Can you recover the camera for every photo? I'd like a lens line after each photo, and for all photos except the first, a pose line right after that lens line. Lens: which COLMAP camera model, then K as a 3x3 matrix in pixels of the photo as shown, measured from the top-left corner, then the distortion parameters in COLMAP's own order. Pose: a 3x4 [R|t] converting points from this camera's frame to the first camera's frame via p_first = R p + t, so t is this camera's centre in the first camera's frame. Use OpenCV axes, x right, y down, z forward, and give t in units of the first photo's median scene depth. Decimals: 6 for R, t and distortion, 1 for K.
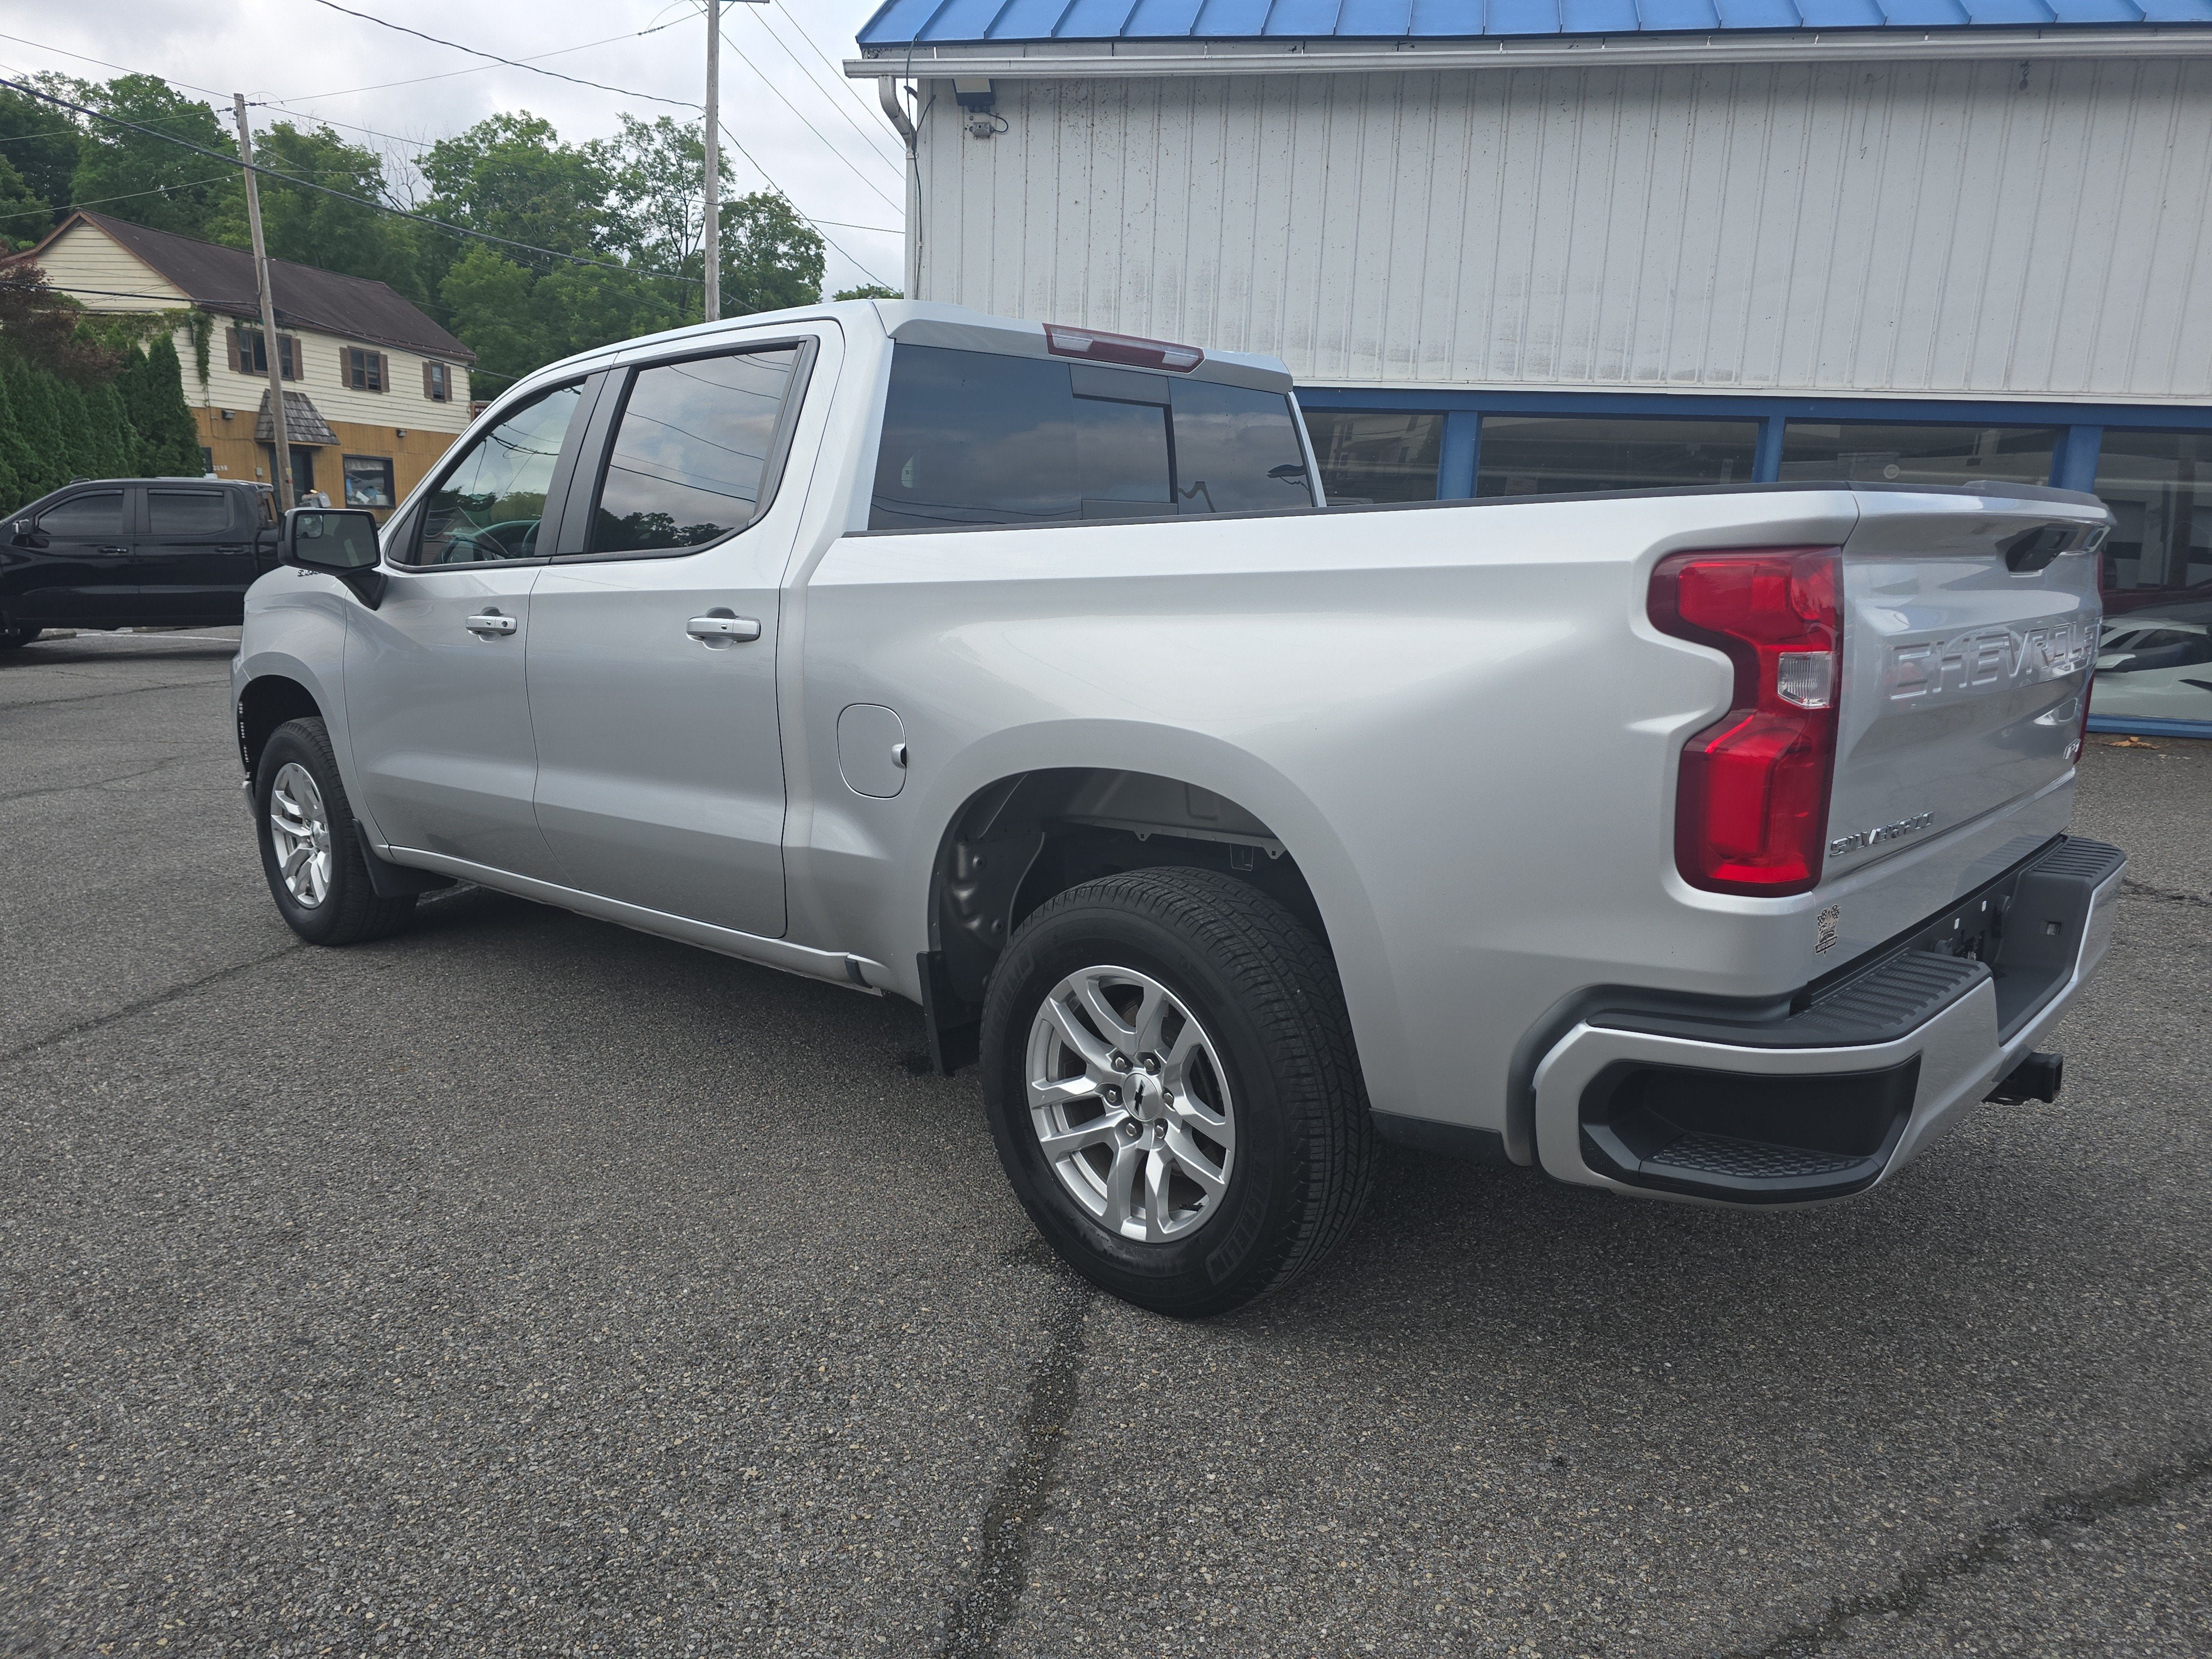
lens RADIAL K [[1474.3, 0, 1111.8], [0, 1474.3, 843.4], [0, 0, 1]] dist [0.048595, -0.039927]
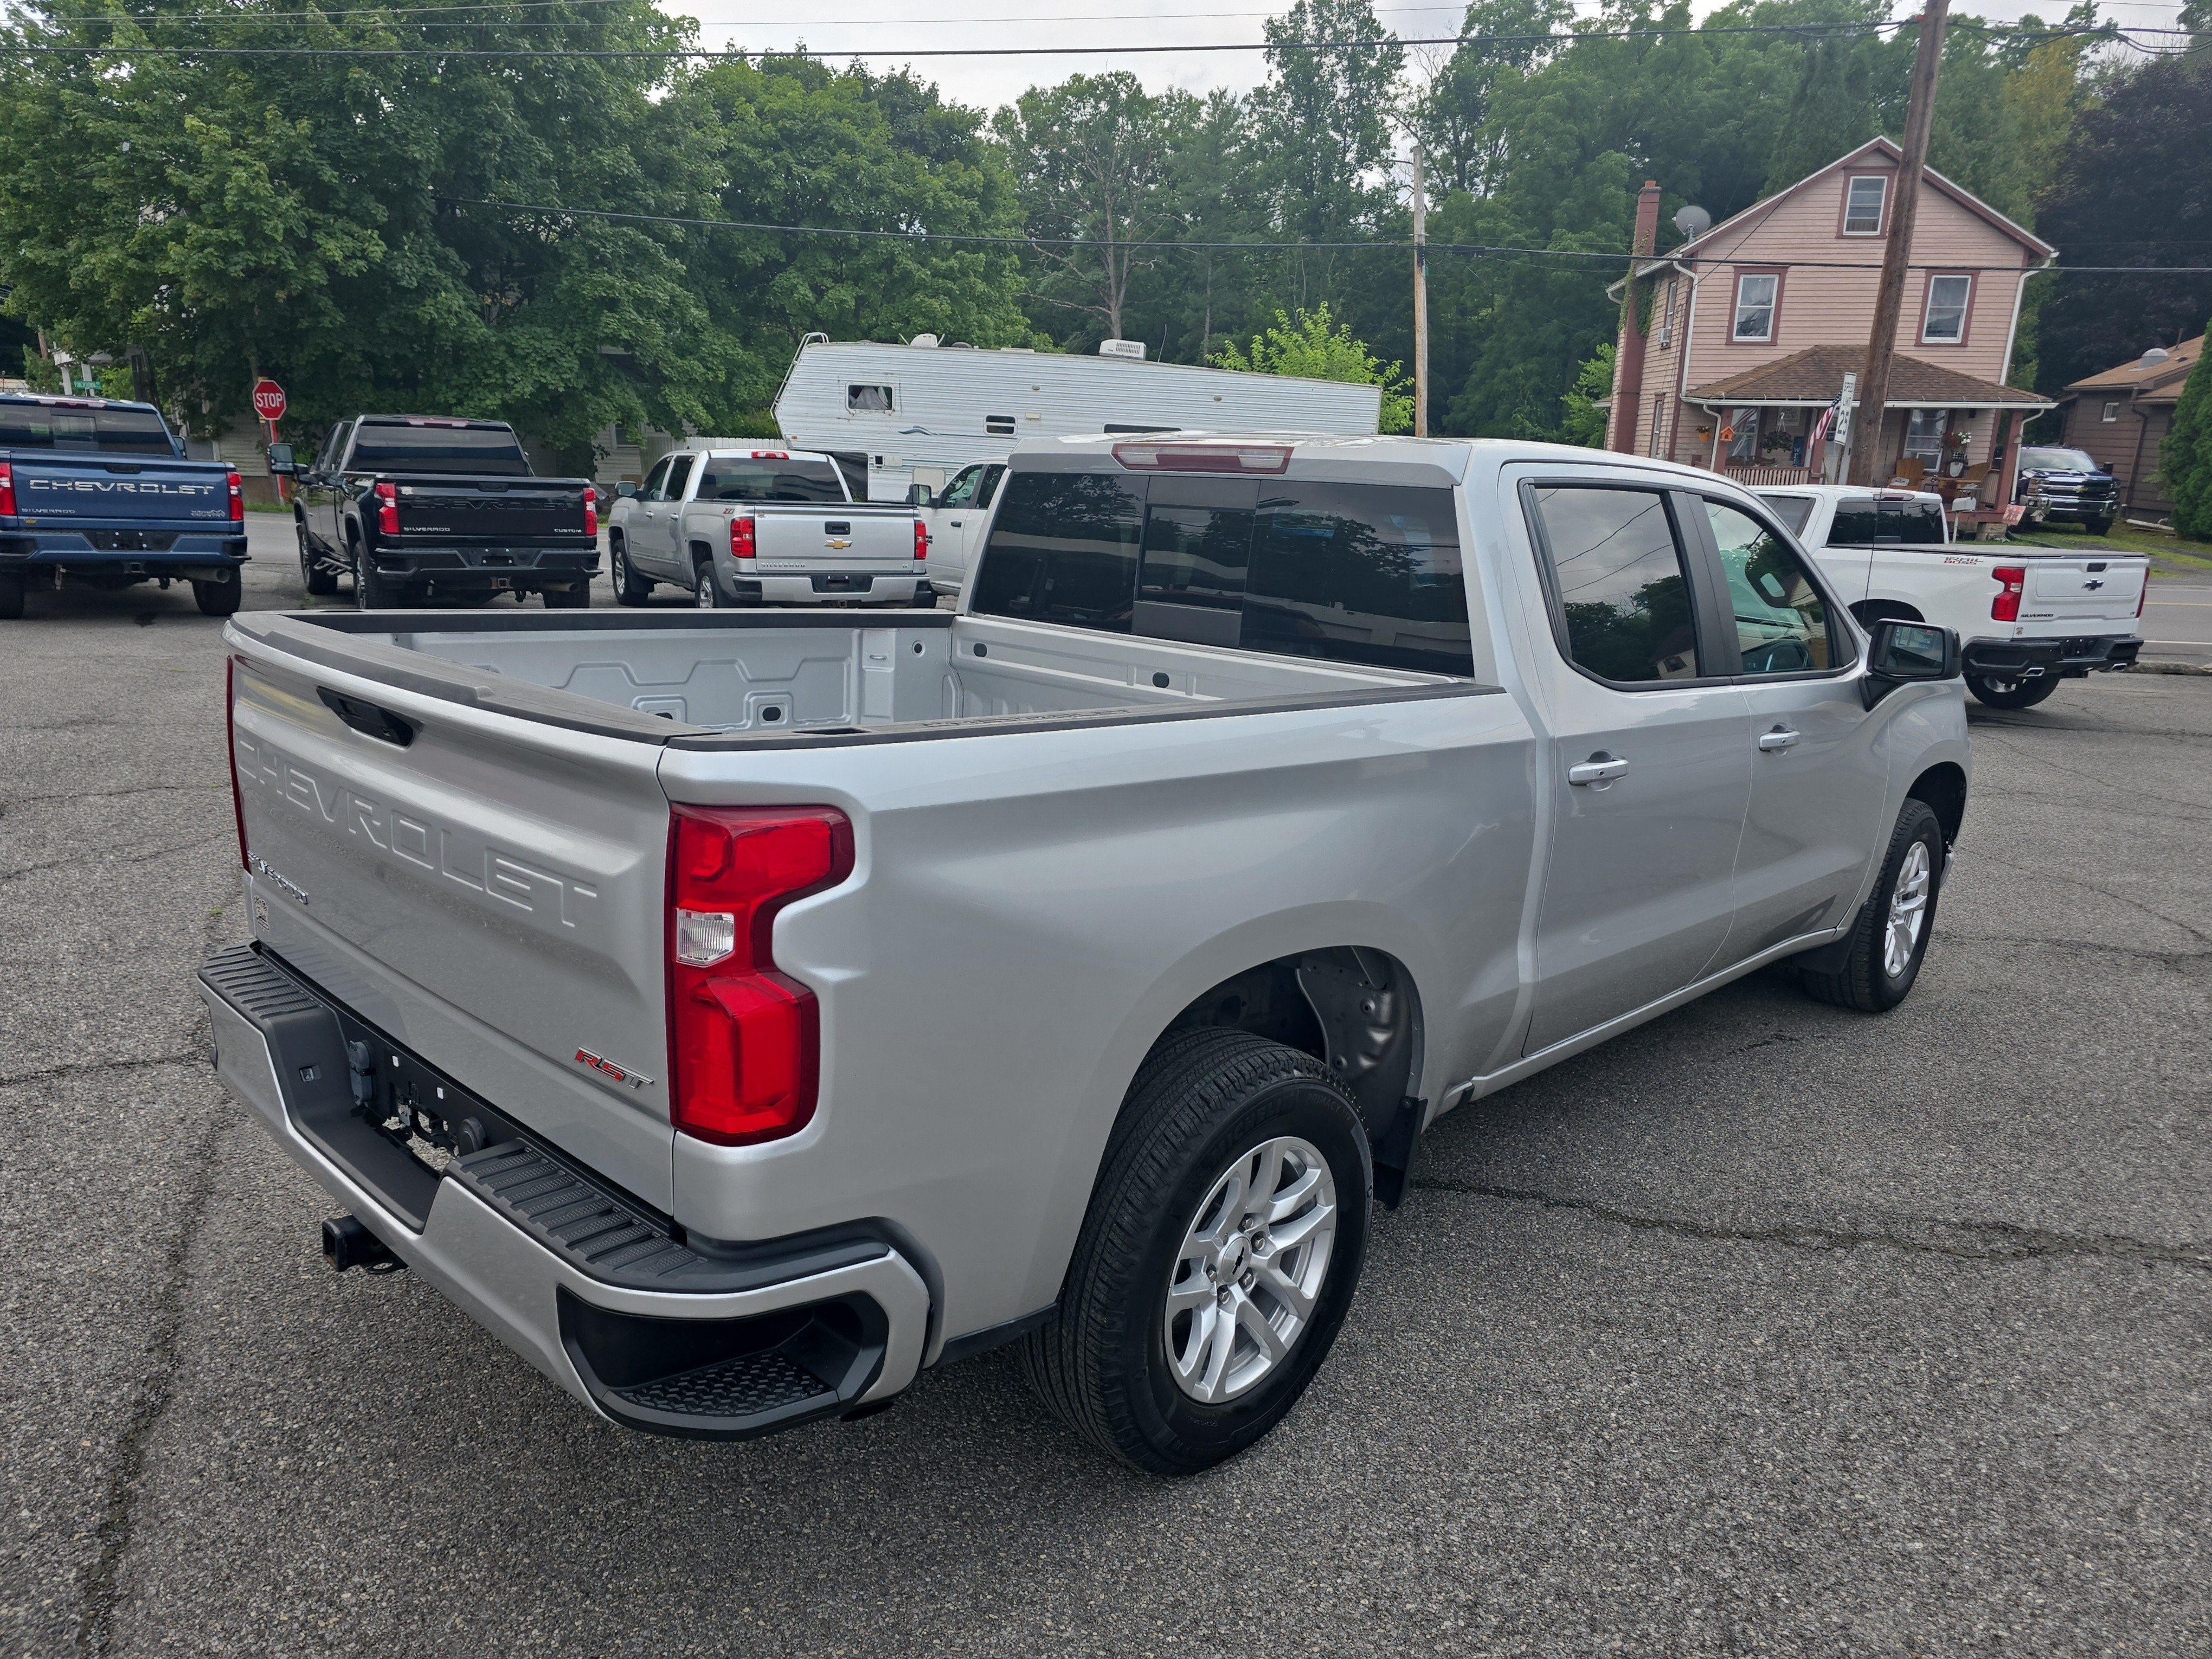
lens RADIAL K [[1498.6, 0, 1145.2], [0, 1498.6, 852.6], [0, 0, 1]] dist [0.037831, -0.027649]
pose [[0.000205, 0.236080, -0.971734, 0.399320], [-0.236395, 0.944203, 0.229342, -0.114655], [0.971657, 0.229666, 0.056001, 0.364066]]
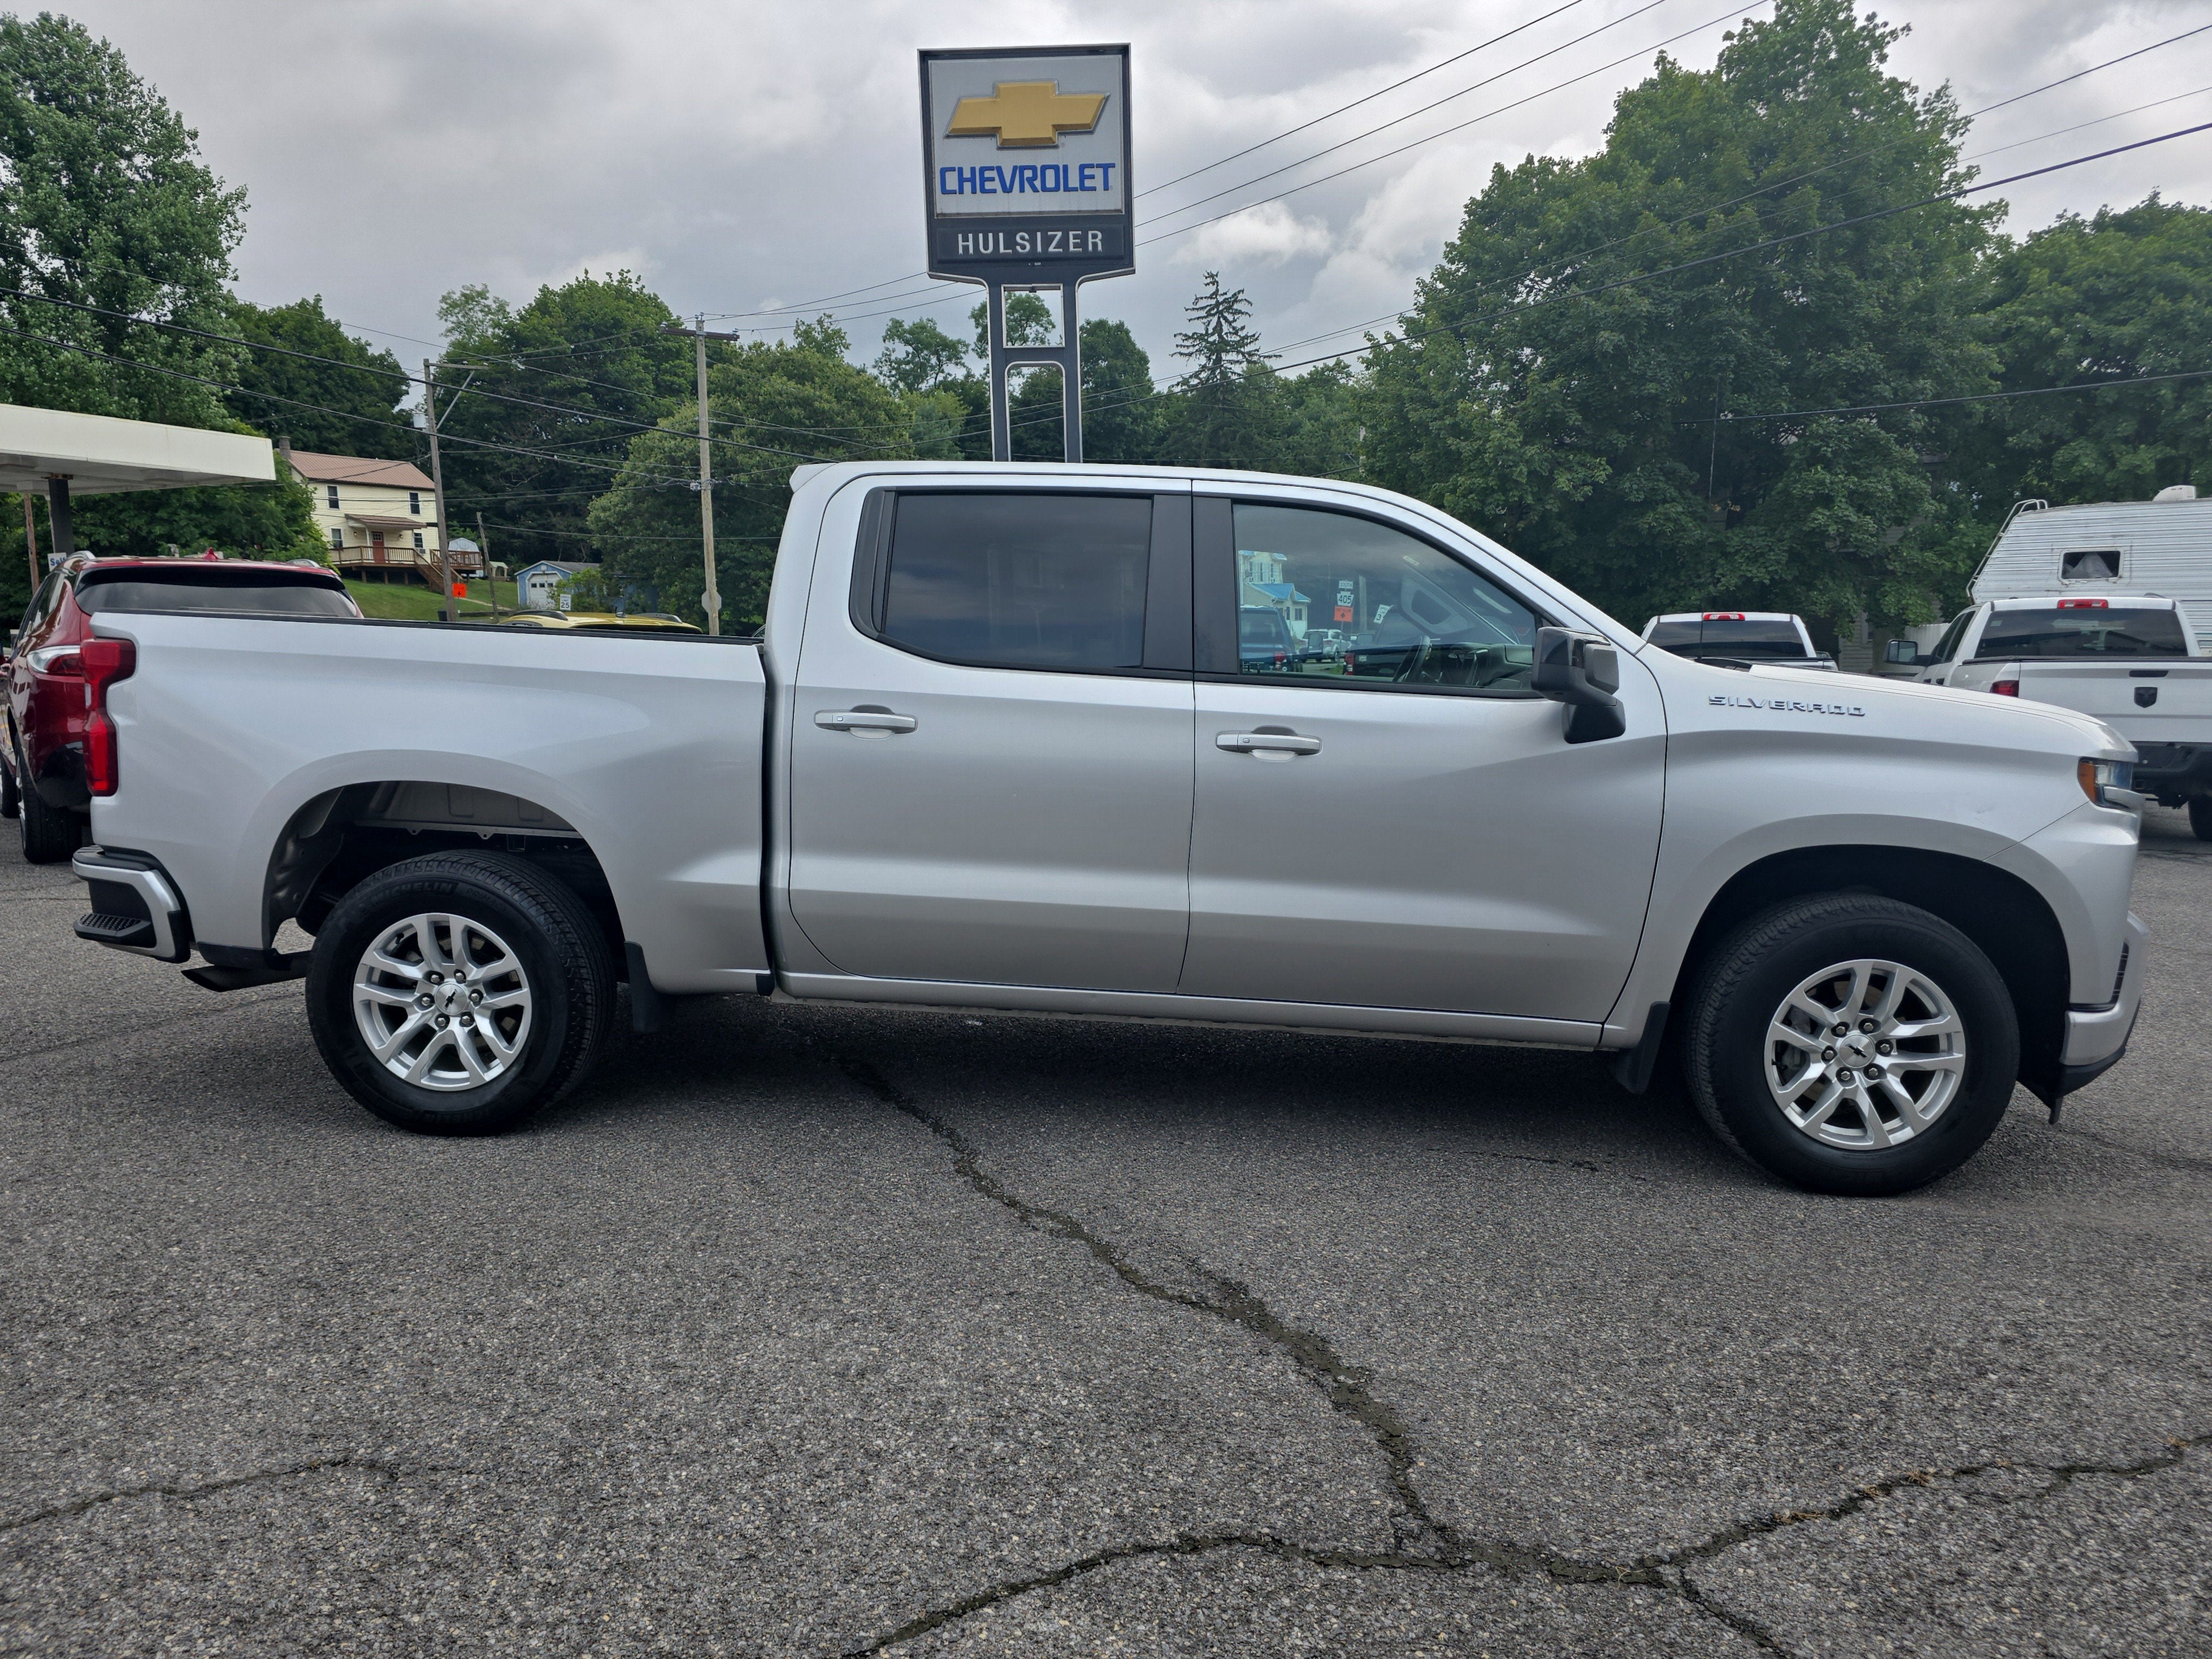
lens RADIAL K [[1498.8, 0, 1108.8], [0, 1498.8, 841.5], [0, 0, 1]] dist [0.046932, -0.042534]
pose [[-0.782248, 0.060139, -0.620058, 0.258952], [-0.140455, 0.952676, 0.269593, -0.166895], [0.606927, 0.297979, -0.736782, 0.836640]]
